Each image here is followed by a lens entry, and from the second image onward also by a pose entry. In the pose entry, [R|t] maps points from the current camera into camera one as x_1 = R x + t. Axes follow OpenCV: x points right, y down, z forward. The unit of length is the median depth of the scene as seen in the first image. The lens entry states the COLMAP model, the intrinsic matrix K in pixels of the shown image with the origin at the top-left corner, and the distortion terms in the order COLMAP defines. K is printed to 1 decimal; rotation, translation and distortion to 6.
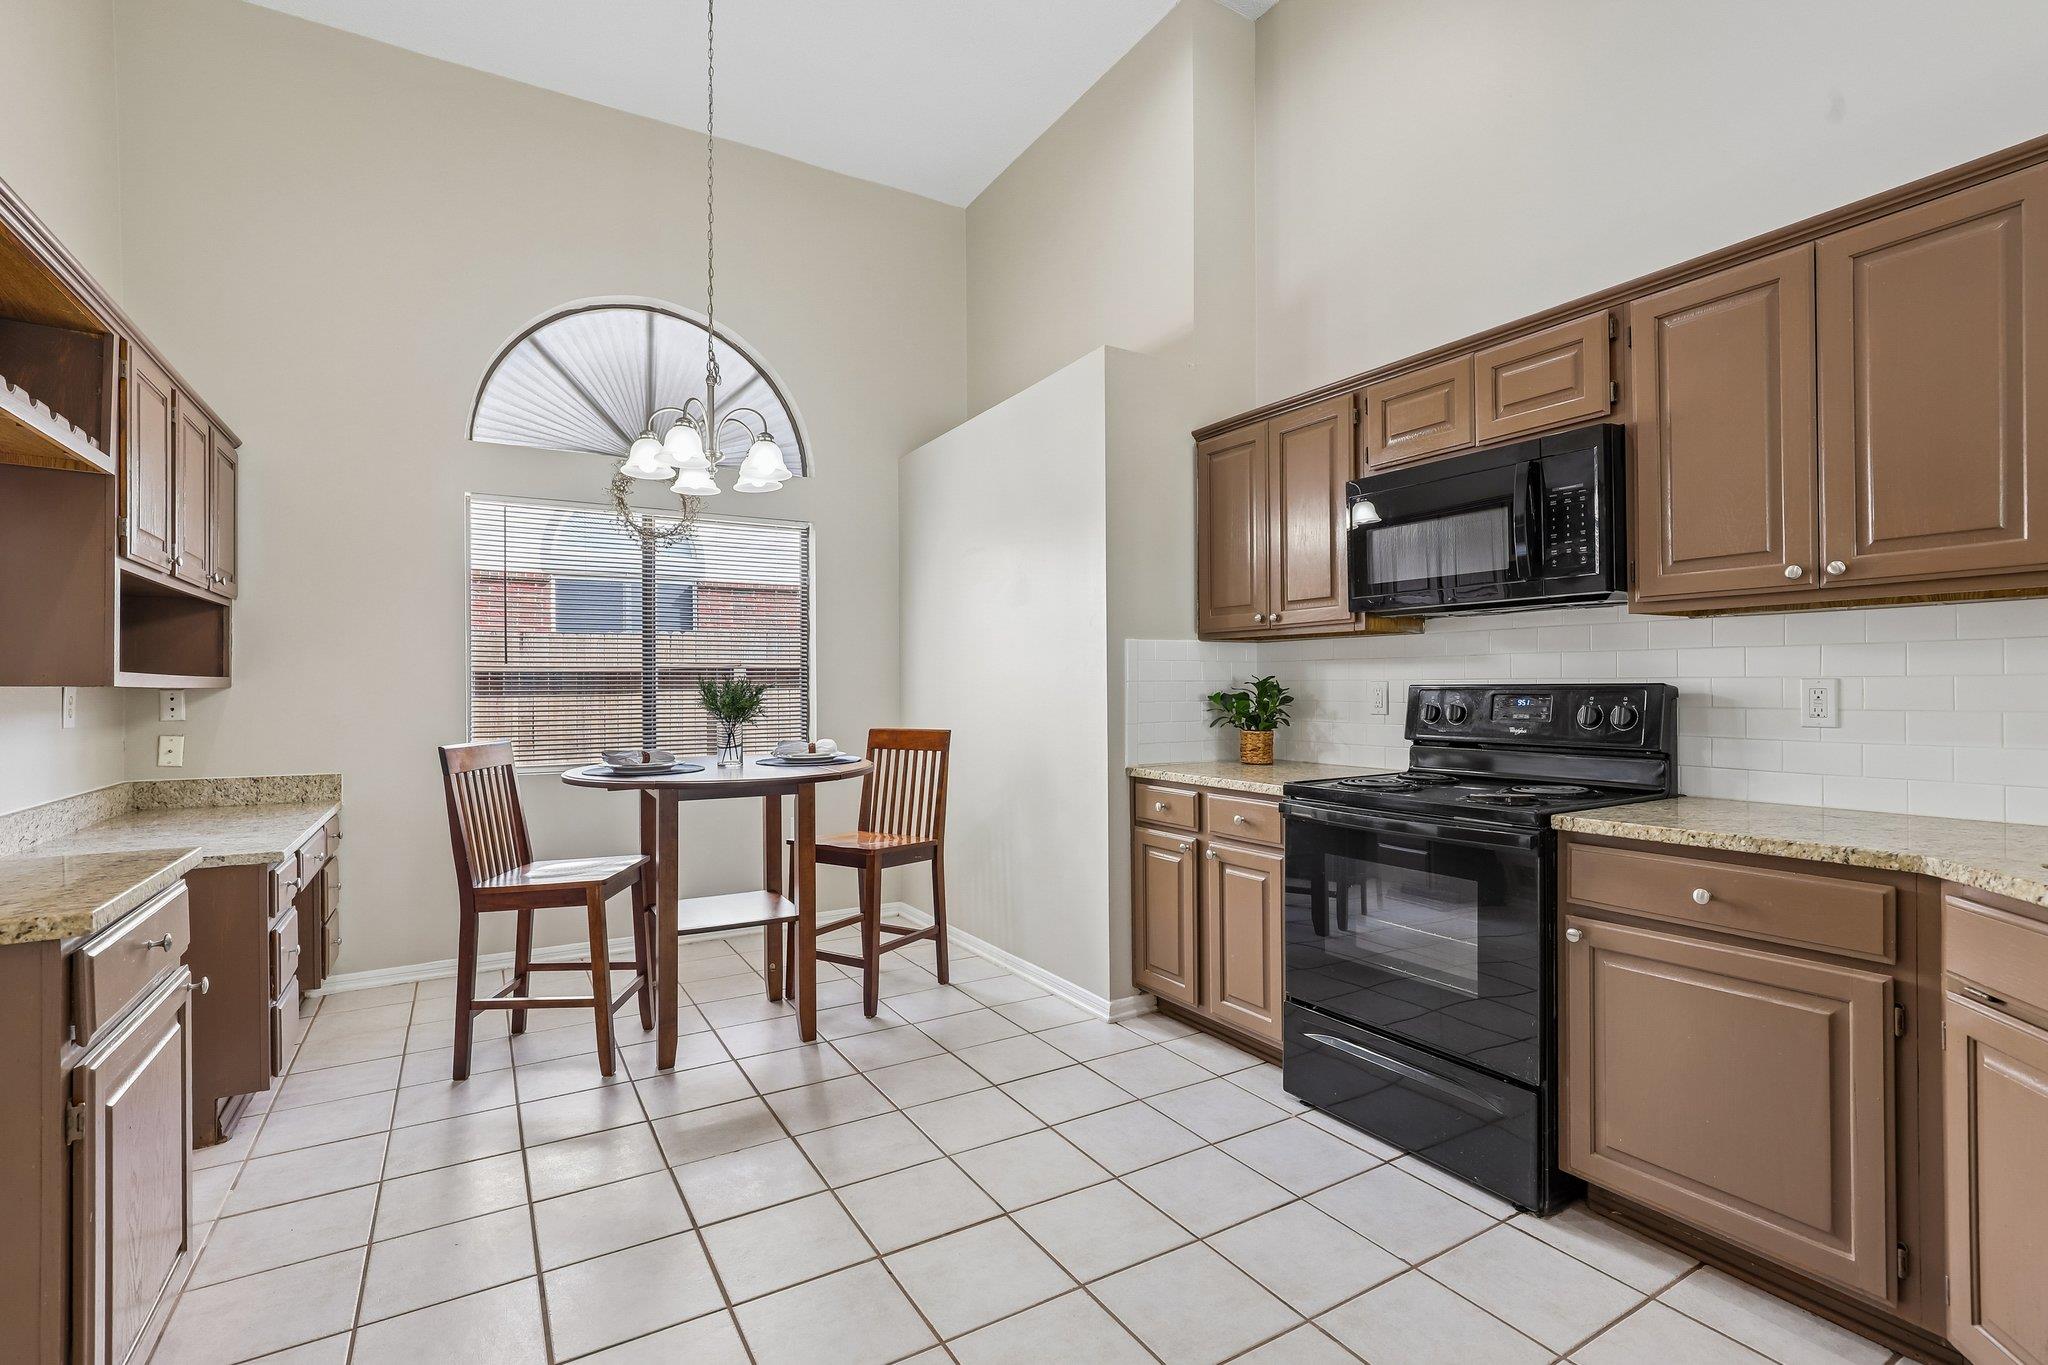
lens RADIAL K [[942.6, 0, 1045.4], [0, 942.6, 681.2], [0, 0, 1]] dist [-0.037129, 0.008790]
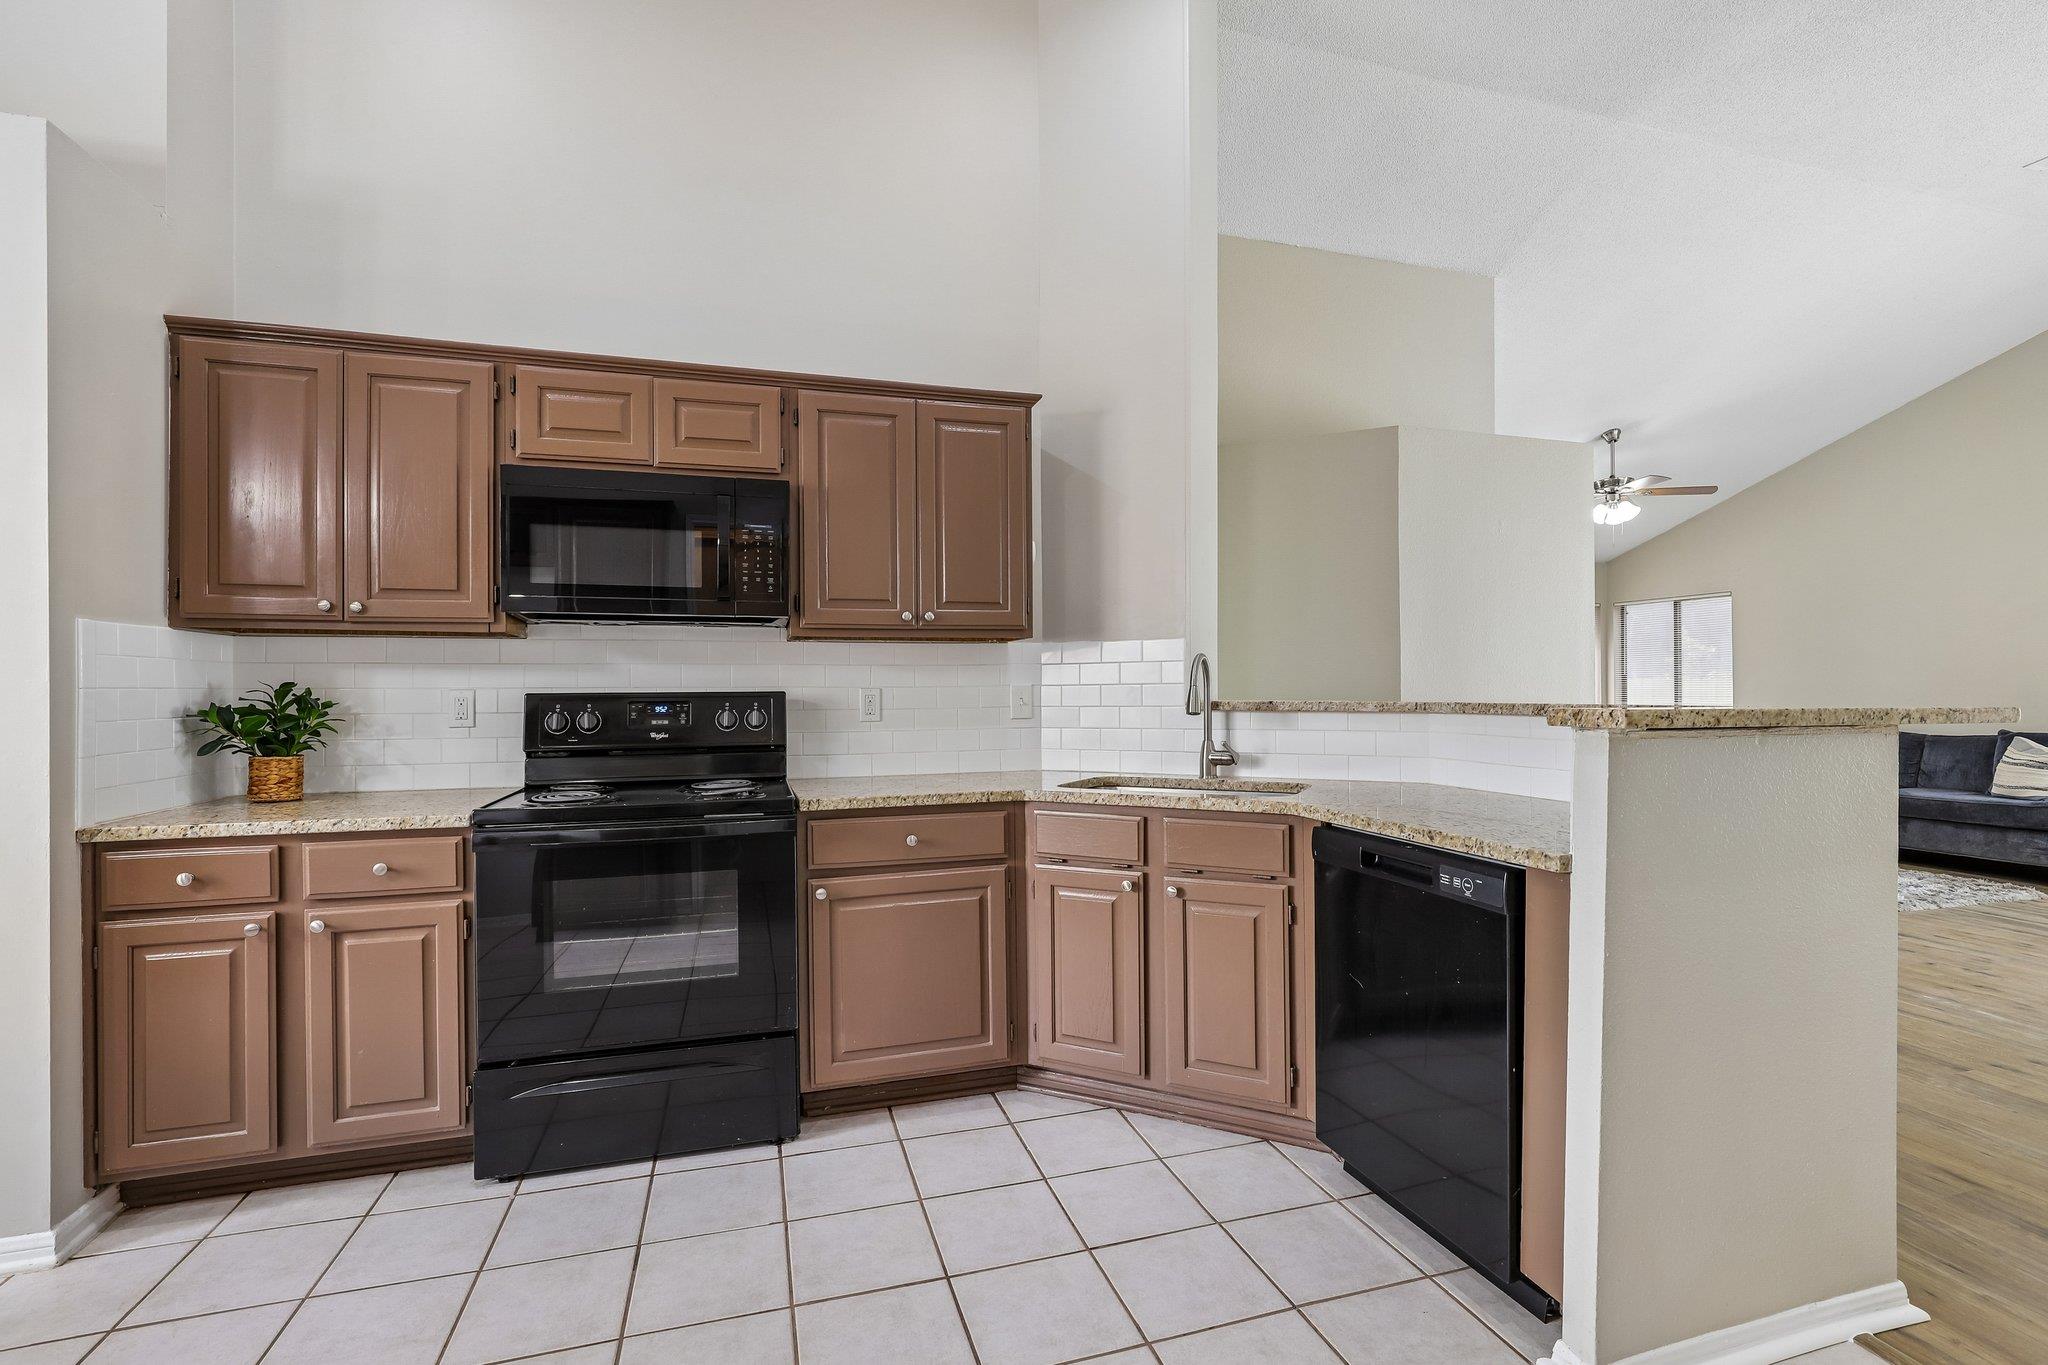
lens RADIAL K [[942.6, 0, 1026.1], [0, 942.6, 680.6], [0, 0, 1]] dist [-0.037129, 0.008790]
pose [[0.219713, 0.013011, 0.975478, -0.418271], [-0.000256, 0.999912, -0.013279, 0.003402], [-0.975564, 0.002668, 0.219697, 0.320140]]
